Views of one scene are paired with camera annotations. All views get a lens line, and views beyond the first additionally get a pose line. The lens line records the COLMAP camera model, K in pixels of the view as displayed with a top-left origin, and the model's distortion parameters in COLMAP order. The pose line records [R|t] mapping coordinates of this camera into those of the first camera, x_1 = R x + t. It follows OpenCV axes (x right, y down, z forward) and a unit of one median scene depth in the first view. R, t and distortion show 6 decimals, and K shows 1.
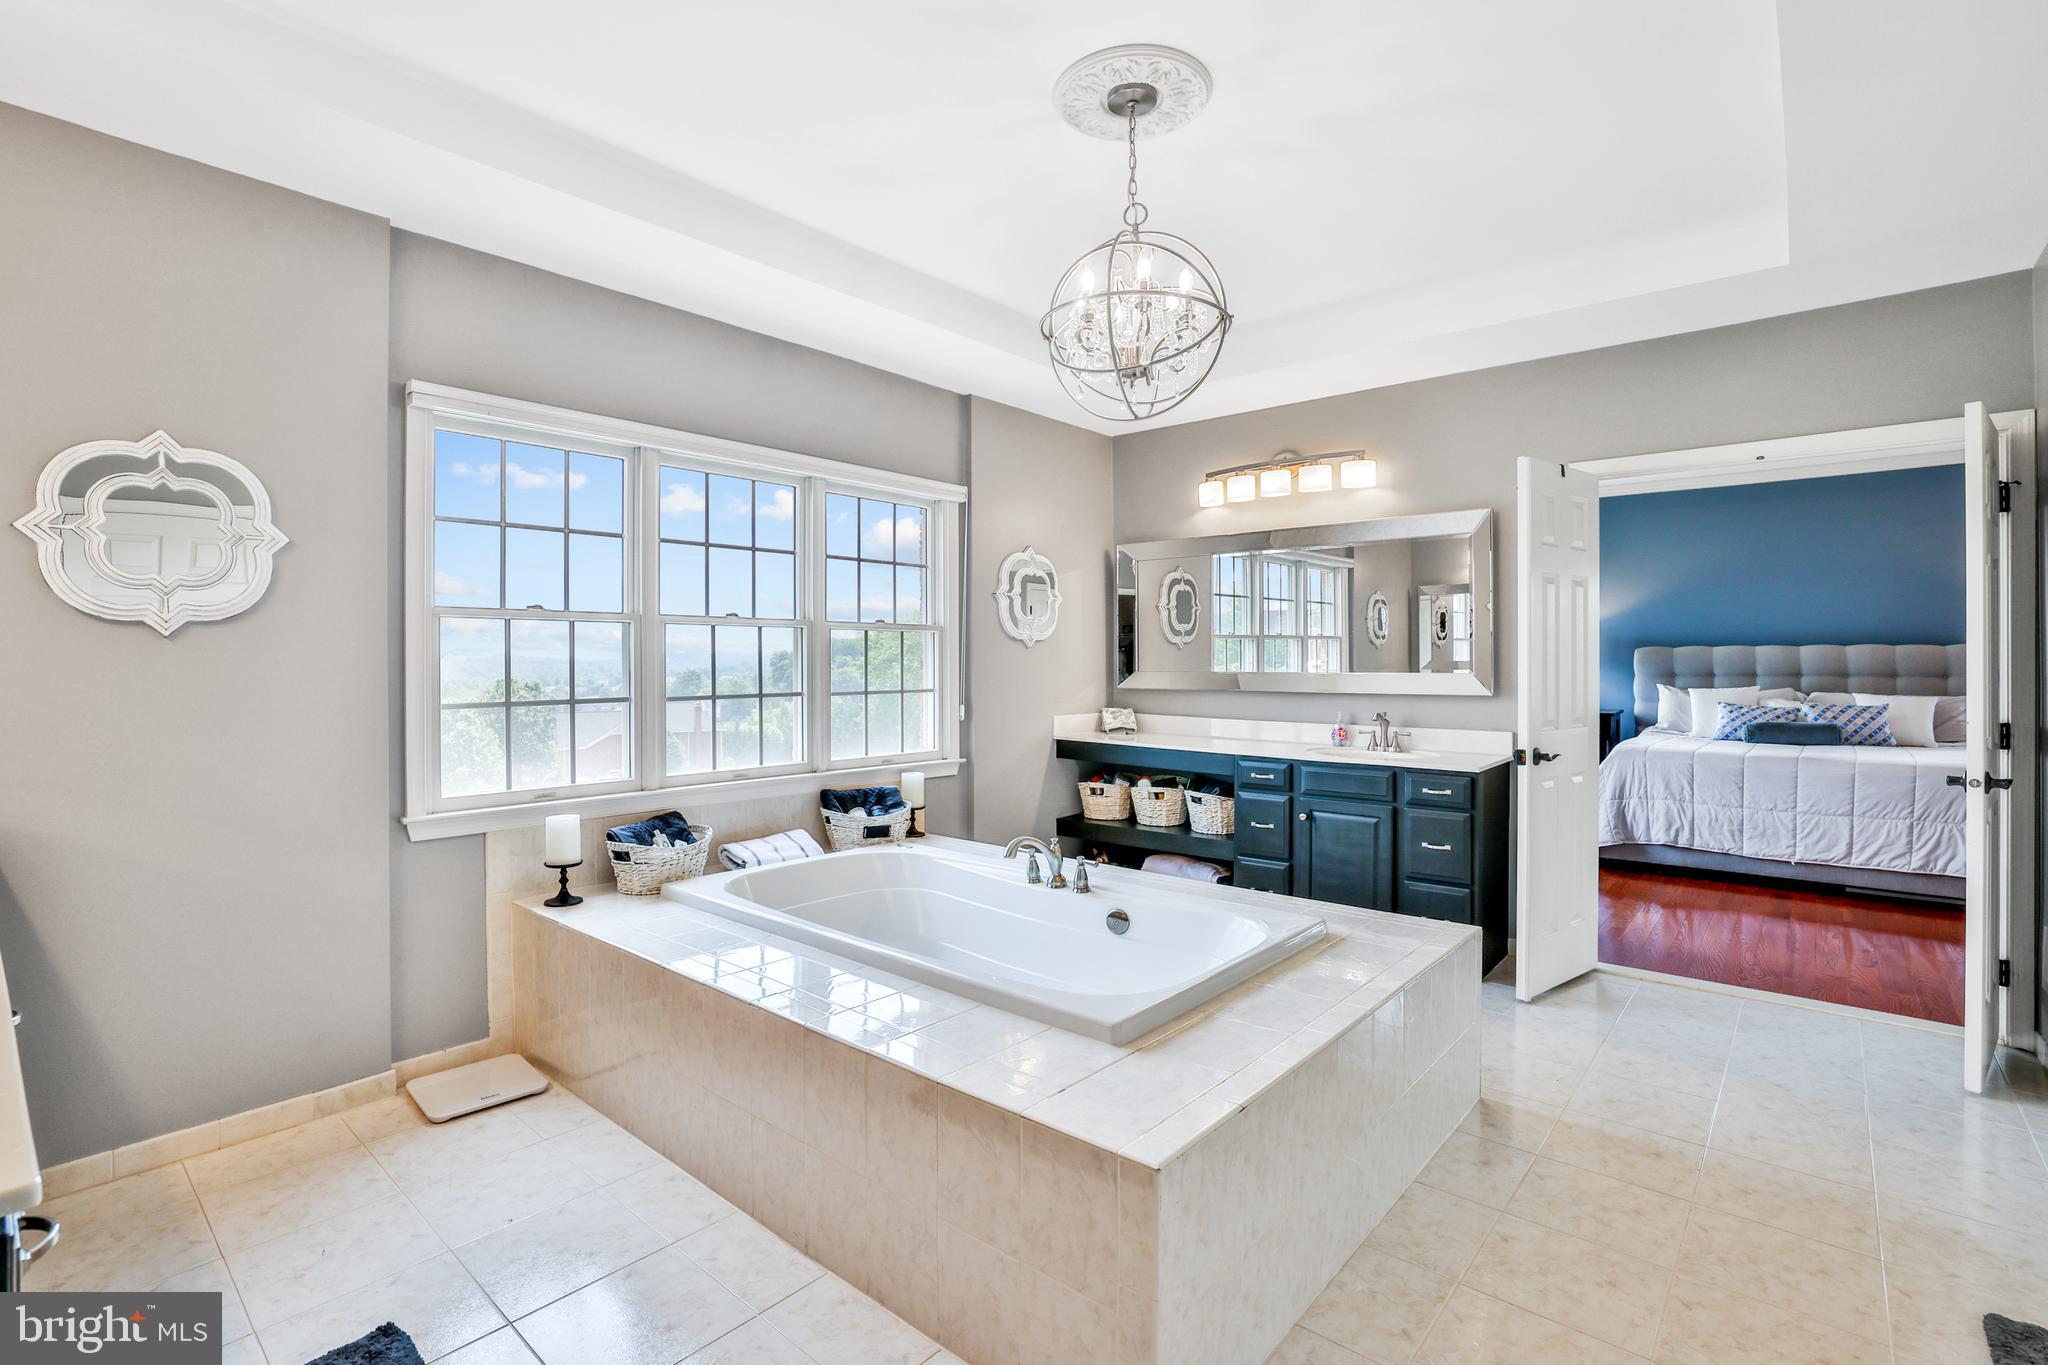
lens RADIAL K [[983.8, 0, 1026.7], [0, 983.8, 668.0], [0, 0, 1]] dist [-0.000322, 0.000226]
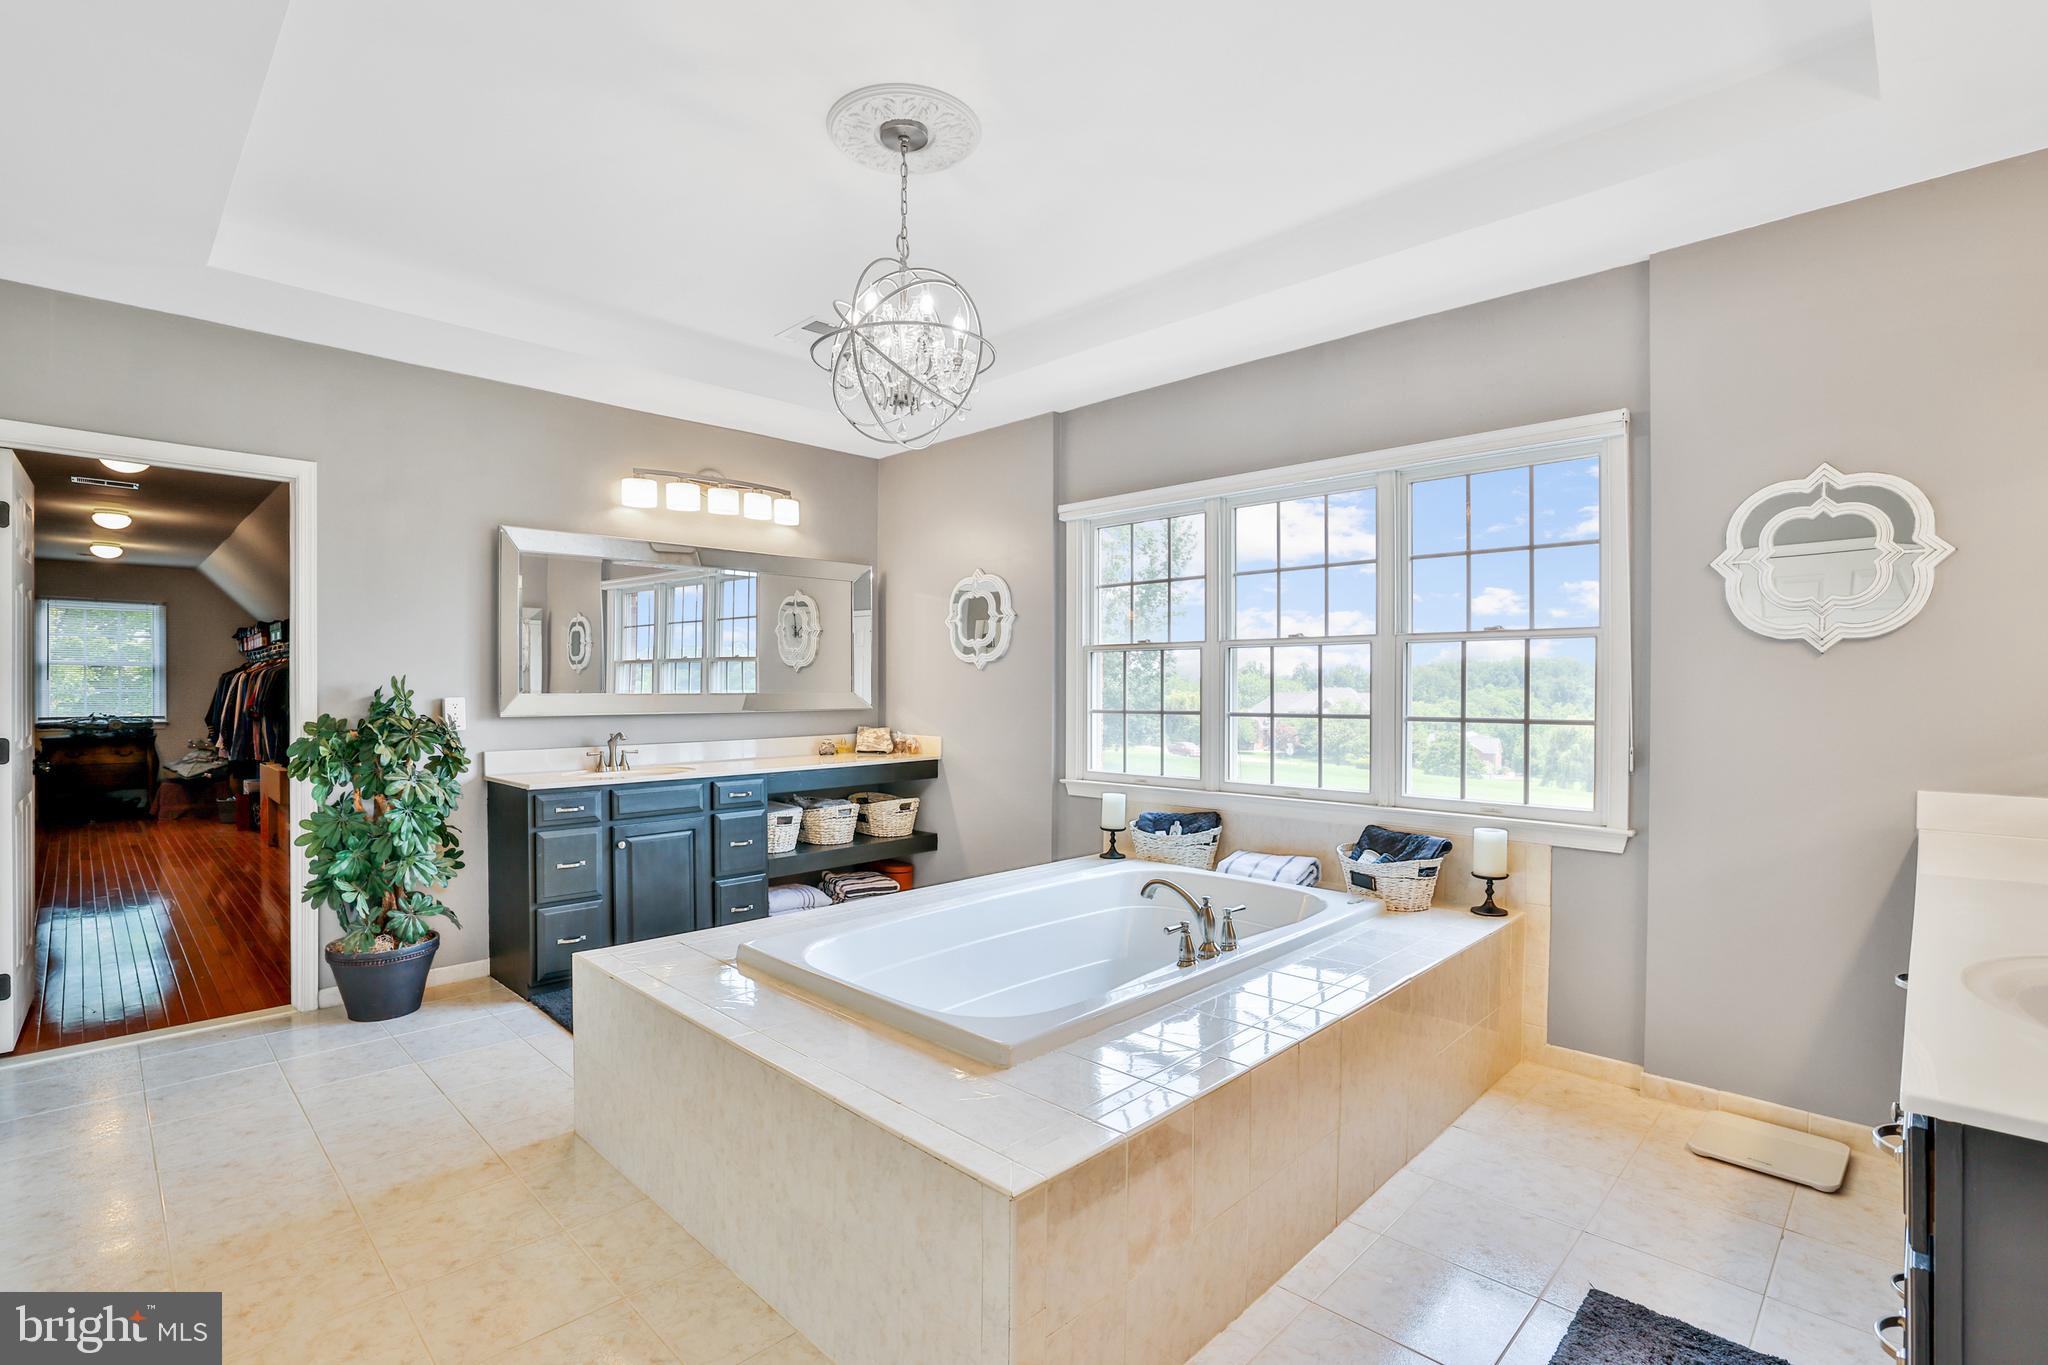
lens RADIAL K [[938.0, 0, 1020.3], [0, 938.0, 648.1], [0, 0, 1]] dist [-0.045786, 0.001047]
pose [[-0.039203, -0.028392, -0.998828, 0.586046], [-0.008934, 0.999566, -0.028063, -0.008633], [0.999191, 0.007823, -0.039440, 0.648815]]
